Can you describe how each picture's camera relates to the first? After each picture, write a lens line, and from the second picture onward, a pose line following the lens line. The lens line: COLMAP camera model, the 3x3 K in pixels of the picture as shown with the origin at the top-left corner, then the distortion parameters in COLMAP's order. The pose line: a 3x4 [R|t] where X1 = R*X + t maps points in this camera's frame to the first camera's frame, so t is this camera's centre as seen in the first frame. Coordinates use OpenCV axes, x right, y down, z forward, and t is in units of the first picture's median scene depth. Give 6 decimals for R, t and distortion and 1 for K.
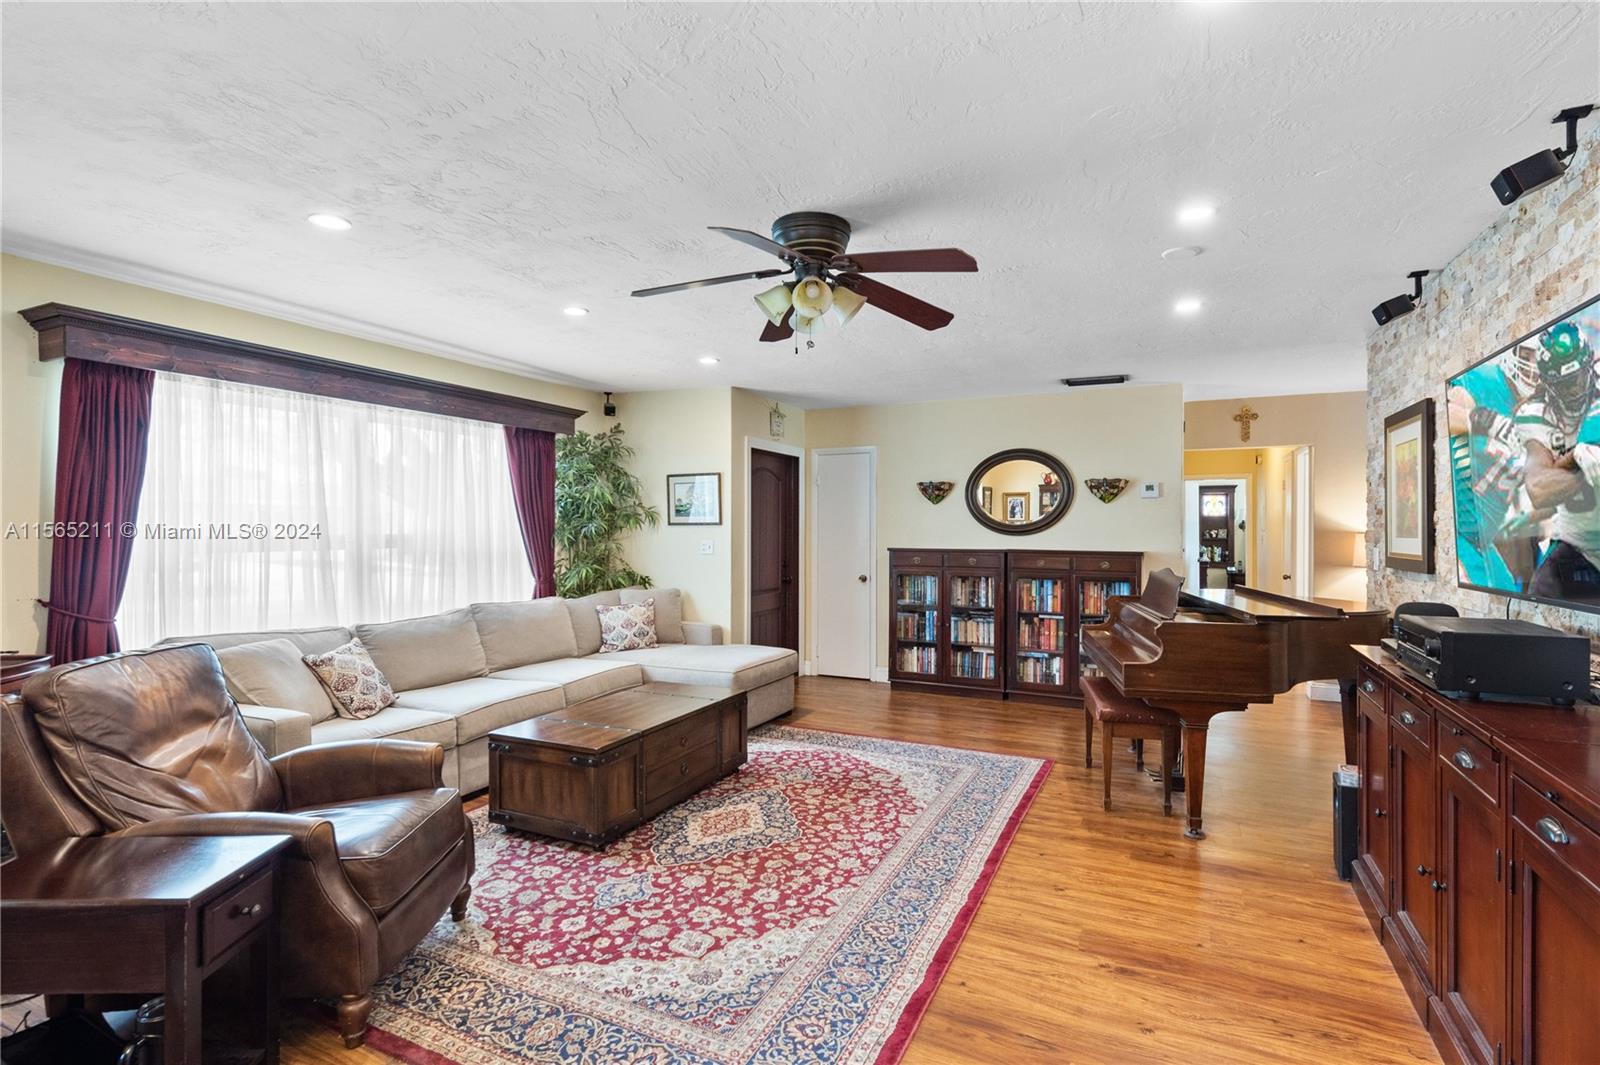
lens RADIAL K [[759.7, 0, 802.5], [0, 759.7, 539.8], [0, 0, 1]] dist [0.004478, 0.000620]
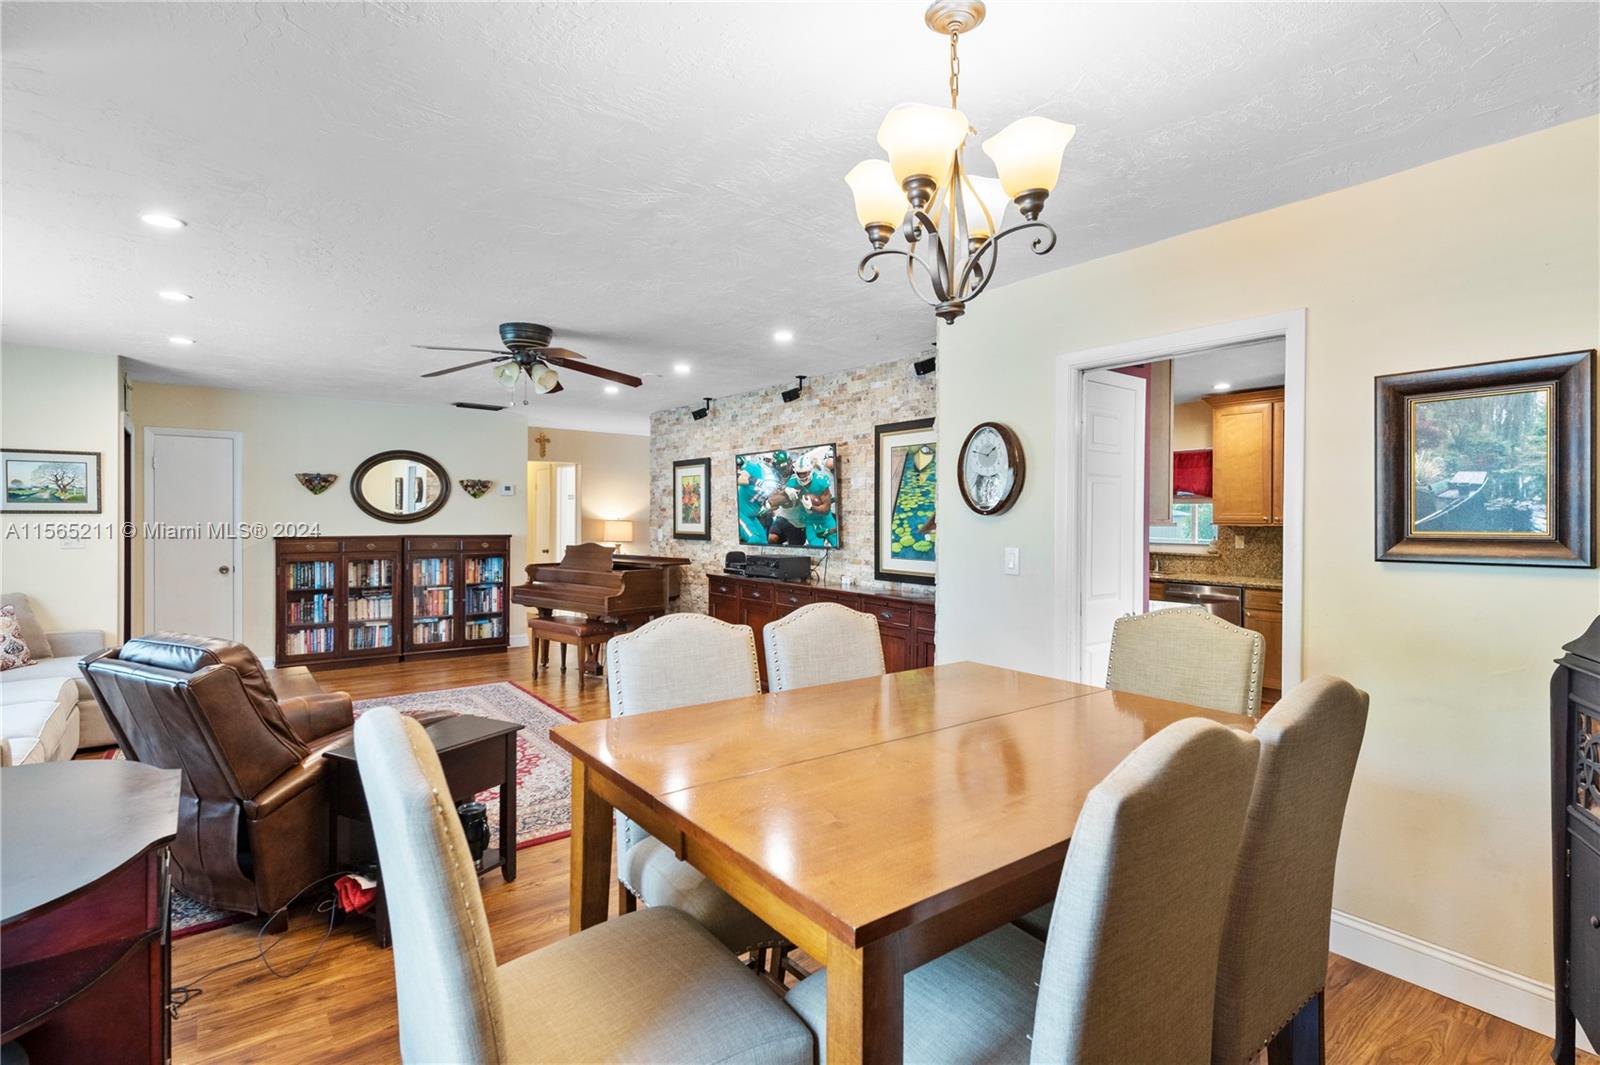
lens RADIAL K [[759.6, 0, 808.2], [0, 759.6, 528.2], [0, 0, 1]] dist [0.020978, -0.008082]
pose [[0.452020, -0.012990, 0.891913, -0.509832], [0.010012, 0.999905, 0.009488, -0.003401], [-0.891952, 0.004641, 0.452107, -0.108253]]
